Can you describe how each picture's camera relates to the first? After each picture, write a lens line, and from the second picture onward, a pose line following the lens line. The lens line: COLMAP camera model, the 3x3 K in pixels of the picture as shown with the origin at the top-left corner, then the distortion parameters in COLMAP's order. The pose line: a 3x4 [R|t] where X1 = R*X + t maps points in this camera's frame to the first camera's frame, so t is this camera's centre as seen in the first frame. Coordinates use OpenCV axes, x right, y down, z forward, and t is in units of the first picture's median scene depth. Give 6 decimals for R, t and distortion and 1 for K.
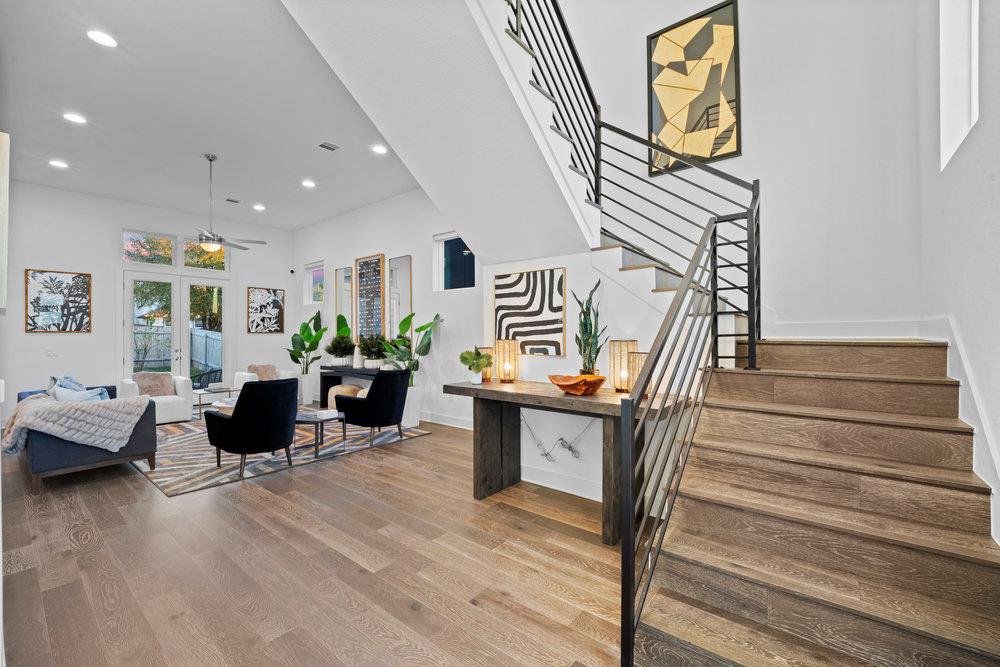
lens RADIAL K [[412.8, 0, 499.6], [0, 412.8, 334.7], [0, 0, 1]] dist [-0.000949, -0.007896]
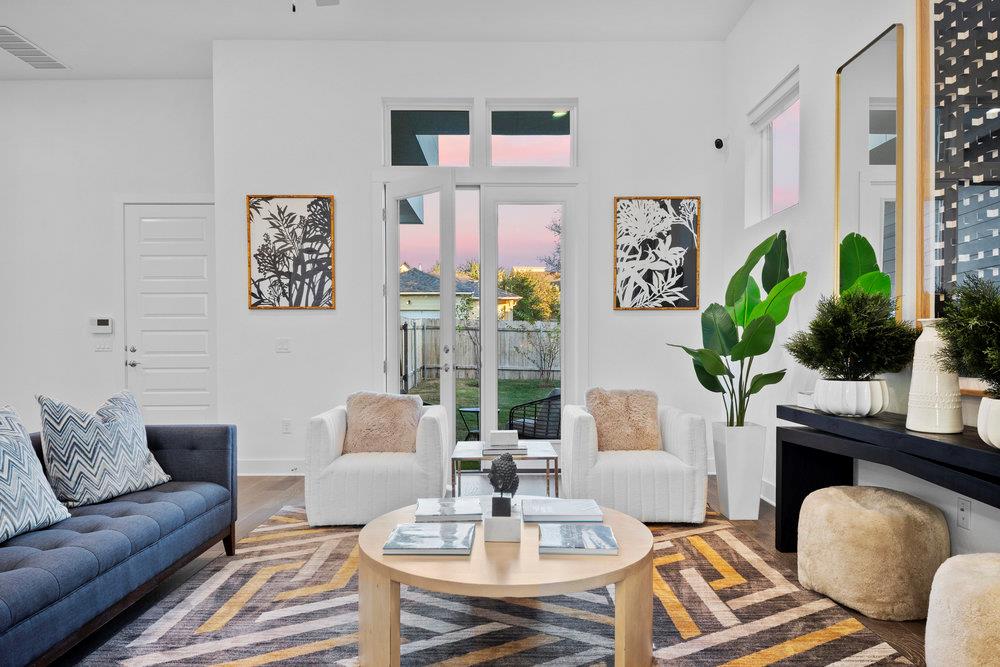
lens RADIAL K [[631.7, 0, 503.4], [0, 631.7, 352.9], [0, 0, 1]] dist [0.027366, -0.034927]
pose [[0.632390, 0.013847, -0.774527, -0.265113], [0.000438, 0.999834, 0.018232, 0.038045], [0.774650, -0.011869, 0.632279, 0.714752]]
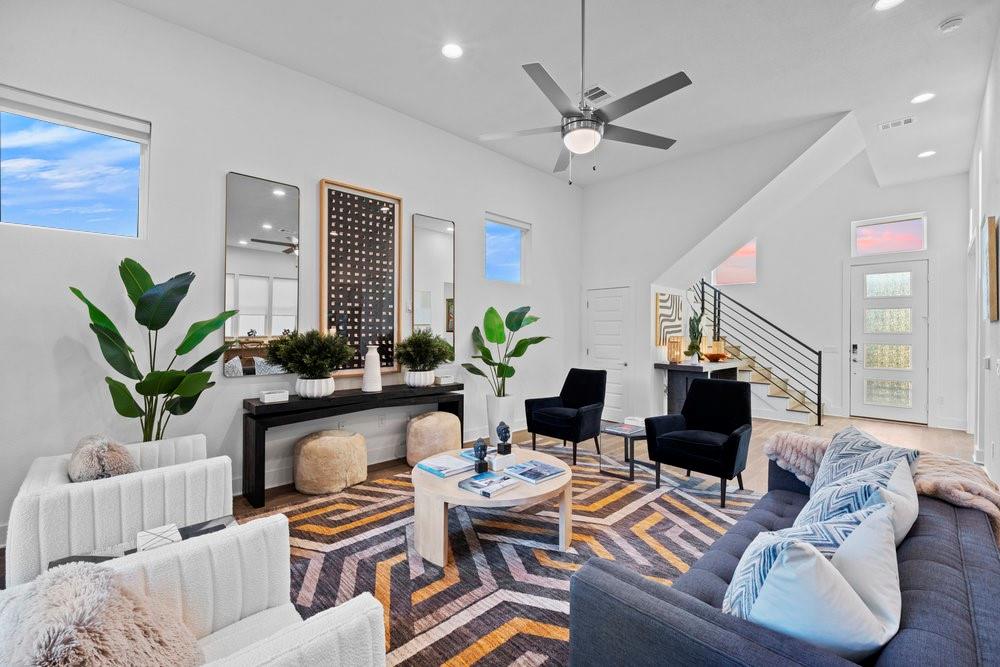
lens RADIAL K [[412.8, 0, 503.3], [0, 412.8, 331.5], [0, 0, 1]] dist [-0.000949, -0.007896]
pose [[0.137776, 0.004621, 0.990453, -1.010201], [-0.005165, 0.999979, -0.003947, 0.002711], [-0.990450, -0.004571, 0.137797, 0.883237]]
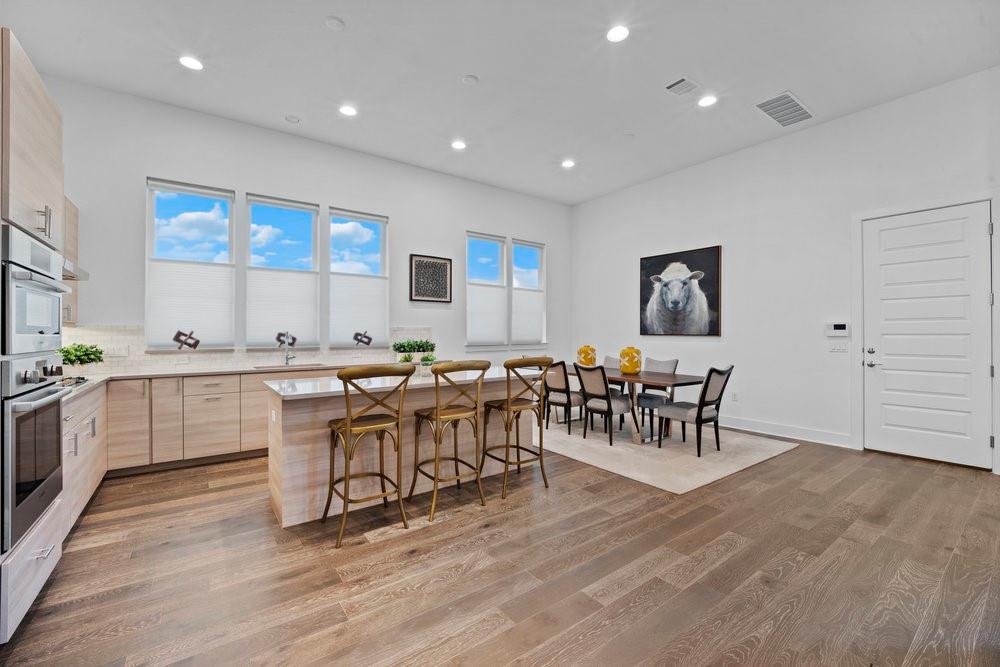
lens RADIAL K [[412.8, 0, 502.8], [0, 412.8, 332.3], [0, 0, 1]] dist [-0.000949, -0.007896]
pose [[-0.255684, 0.003346, -0.966755, -0.559496], [0.003978, 0.999989, 0.002408, 0.013811], [0.966752, -0.003230, -0.255695, 0.461768]]
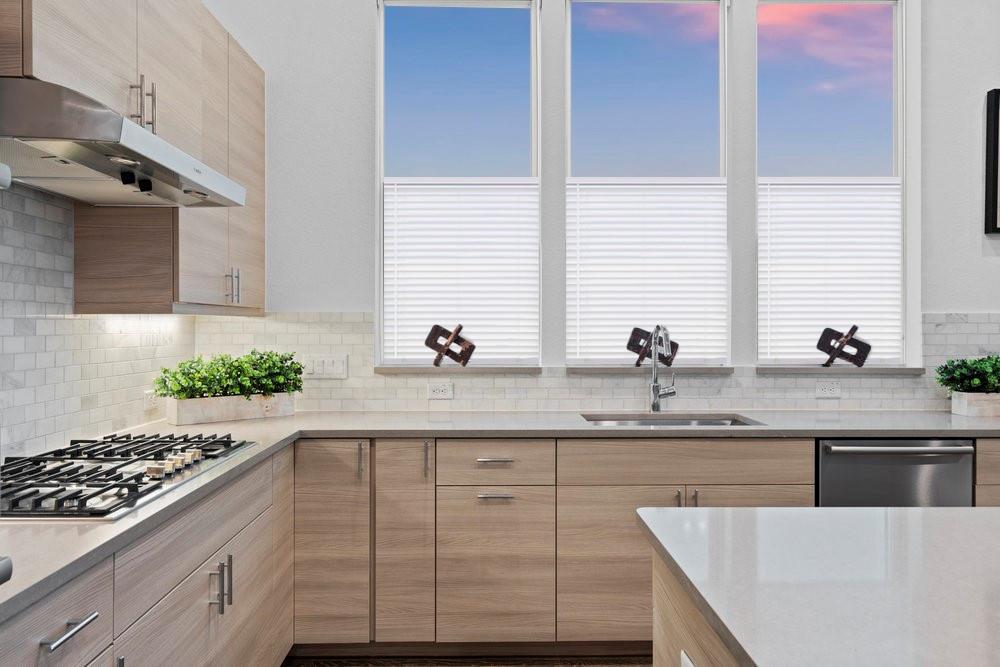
lens RADIAL K [[734.3, 0, 500.2], [0, 734.3, 325.5], [0, 0, 1]] dist [0.011583, 0.005328]
pose [[-0.769476, 0.004211, -0.638662, -0.779696], [0.000966, 0.999985, 0.005429, 0.008976], [0.638675, 0.003560, -0.769469, 0.207866]]
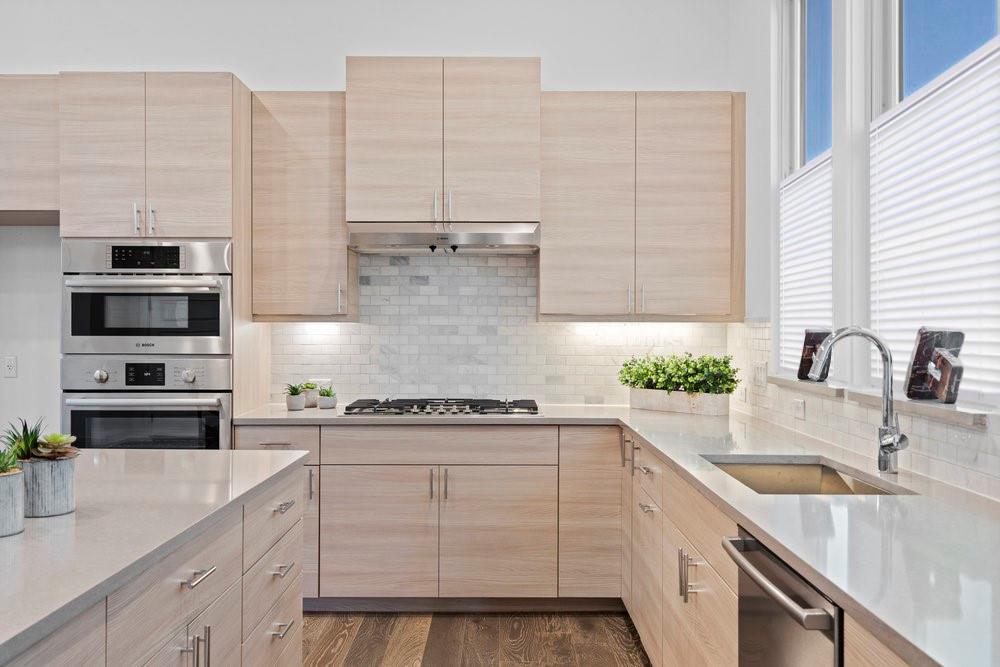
lens RADIAL K [[918.2, 0, 495.6], [0, 918.2, 332.8], [0, 0, 1]] dist [0.011153, 0.000000]
pose [[-0.619816, -0.002973, 0.784741, -1.433159], [0.001320, 0.999987, 0.004831, 0.009713], [-0.784746, 0.004030, -0.619805, 0.266871]]
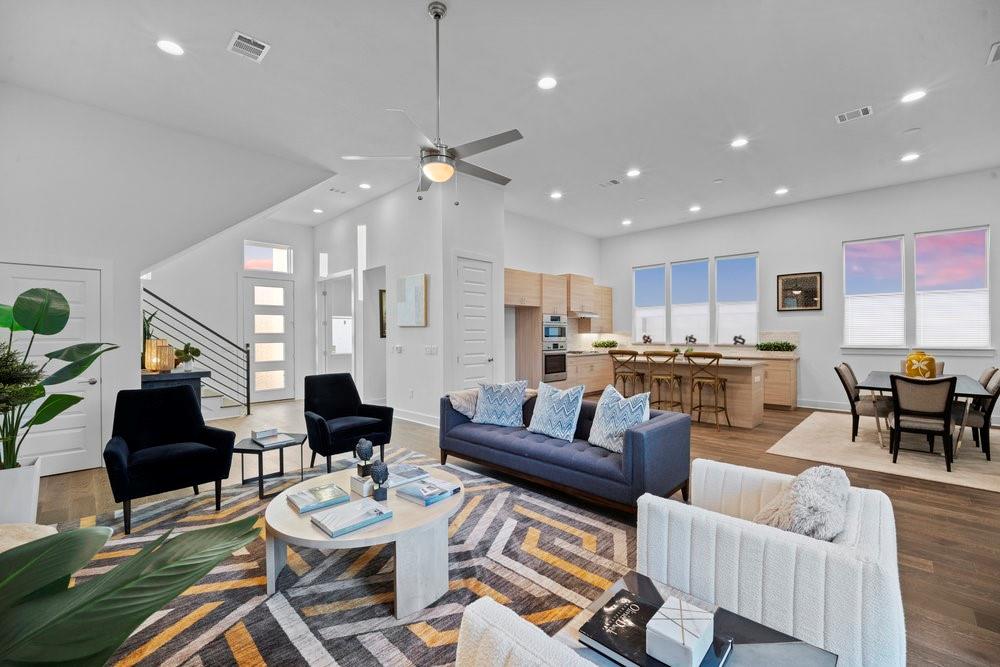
lens RADIAL K [[412.8, 0, 495.6], [0, 412.8, 335.4], [0, 0, 1]] dist [-0.000949, -0.007896]
pose [[-0.993758, 0.006470, 0.111366, -0.720001], [0.006989, 0.999966, 0.004262, 0.002777], [-0.111335, 0.005014, -0.993770, 1.329380]]
